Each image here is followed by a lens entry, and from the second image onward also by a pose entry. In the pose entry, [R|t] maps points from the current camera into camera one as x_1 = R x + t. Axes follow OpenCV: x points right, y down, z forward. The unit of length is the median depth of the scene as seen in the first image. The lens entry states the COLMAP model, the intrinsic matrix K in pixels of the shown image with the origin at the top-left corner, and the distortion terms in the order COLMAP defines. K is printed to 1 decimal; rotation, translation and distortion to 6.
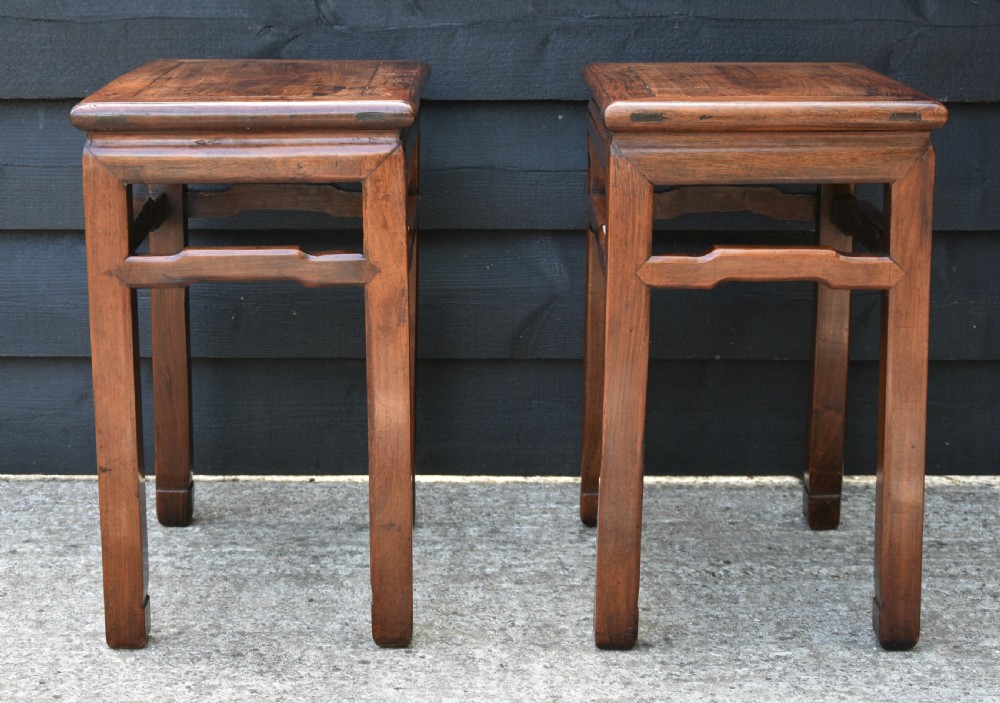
lens RADIAL K [[2123.9, 0, 500.2], [0, 2123.9, 334.7], [0, 0, 1]] dist [-0.019554, 0.000000]
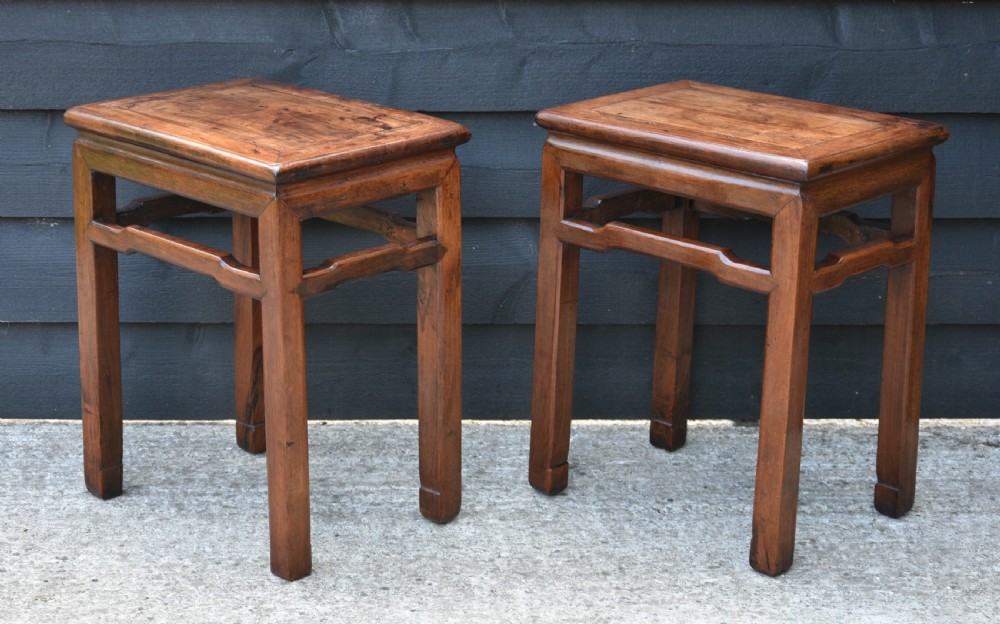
lens RADIAL K [[2395.6, 0, 526.4], [0, 2395.6, 326.1], [0, 0, 1]] dist [-0.006112, 0.000000]
pose [[0.999360, 0.000866, 0.035772, -0.027011], [-0.003657, 0.996944, 0.078030, -0.103522], [-0.035595, -0.078111, 0.996309, -0.382185]]
